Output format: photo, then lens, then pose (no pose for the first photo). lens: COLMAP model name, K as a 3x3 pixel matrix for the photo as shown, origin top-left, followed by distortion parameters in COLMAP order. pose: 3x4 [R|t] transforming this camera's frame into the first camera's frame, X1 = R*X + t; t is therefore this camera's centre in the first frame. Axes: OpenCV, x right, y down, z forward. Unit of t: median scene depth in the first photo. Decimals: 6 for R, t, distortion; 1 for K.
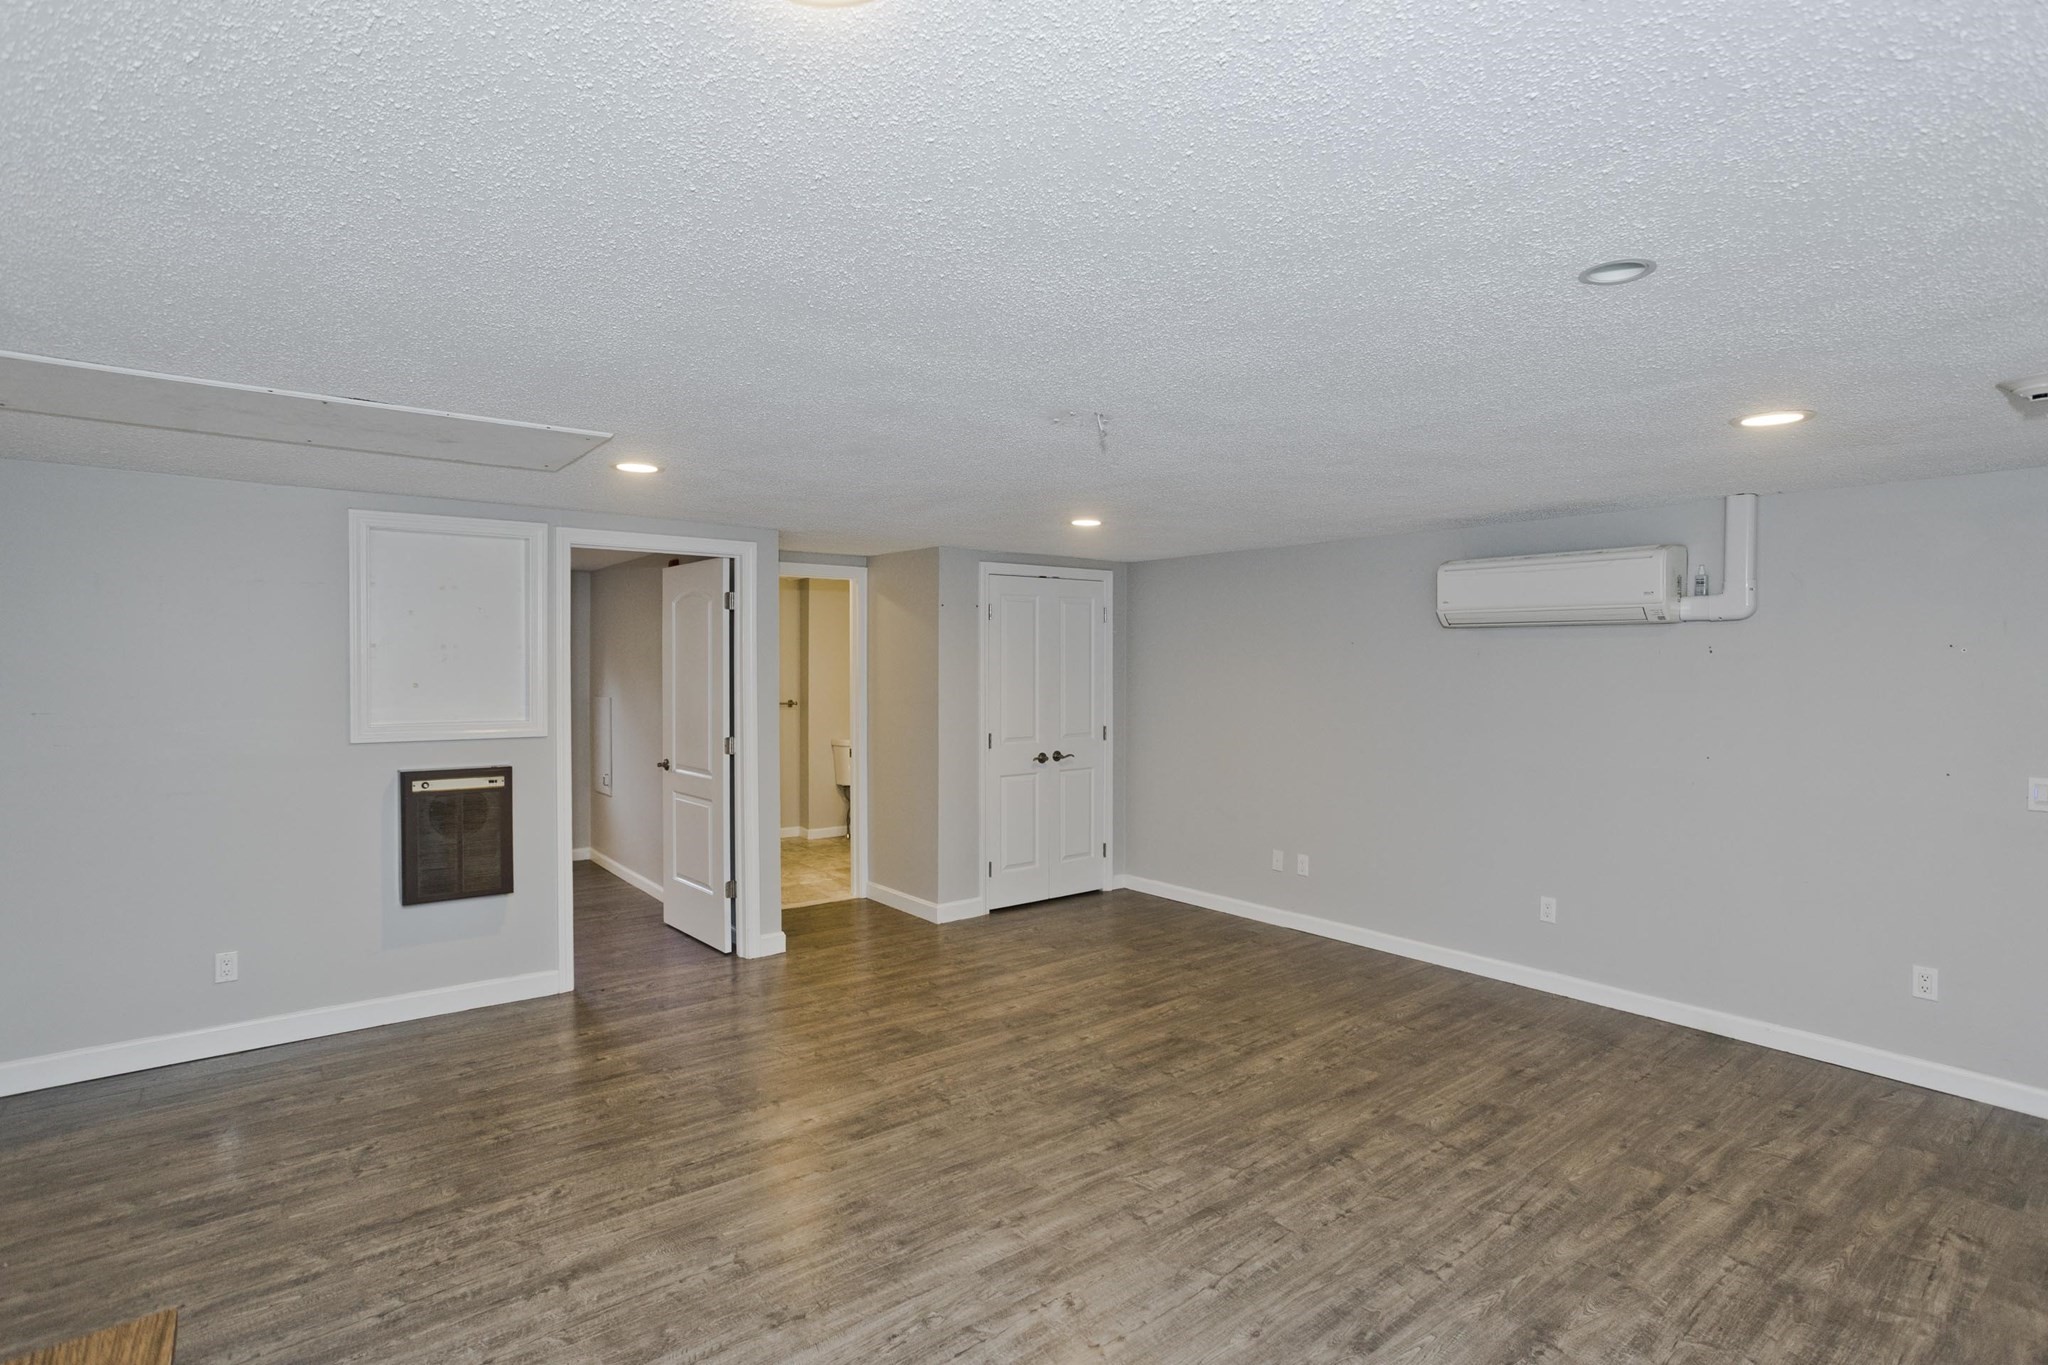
lens RADIAL K [[1005.3, 0, 1030.2], [0, 1005.3, 667.0], [0, 0, 1]] dist [-0.025948, 0.008549]
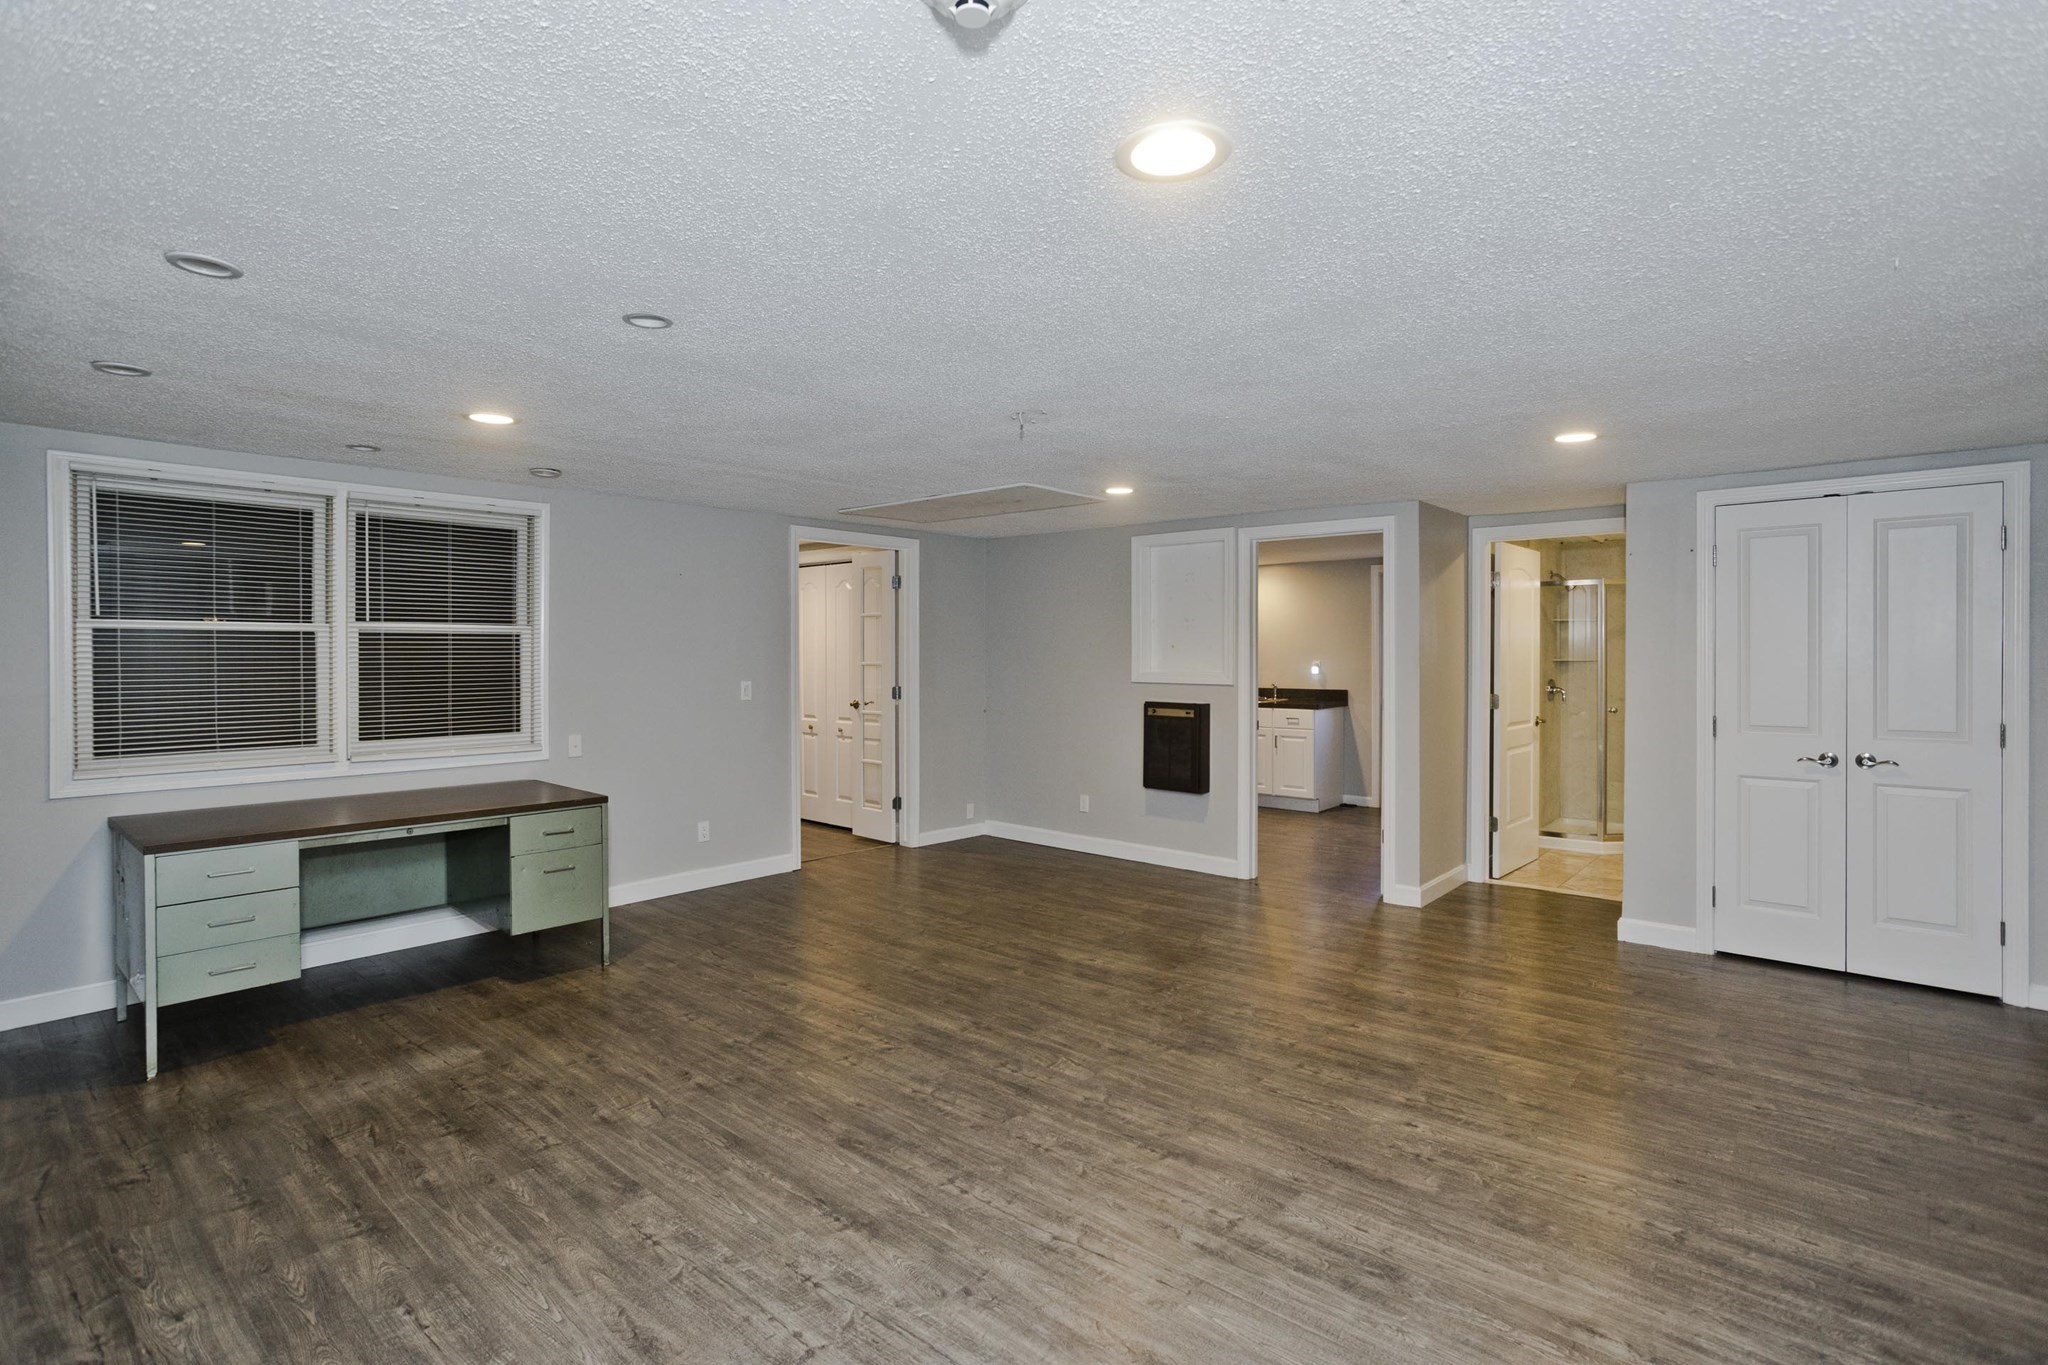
lens RADIAL K [[1005.3, 0, 1032.7], [0, 1005.3, 674.6], [0, 0, 1]] dist [-0.025948, 0.008549]
pose [[0.174574, 0.019790, -0.984445, 1.093619], [0.001799, 0.999790, 0.020417, 0.038341], [0.984642, -0.005335, 0.174501, 0.681499]]
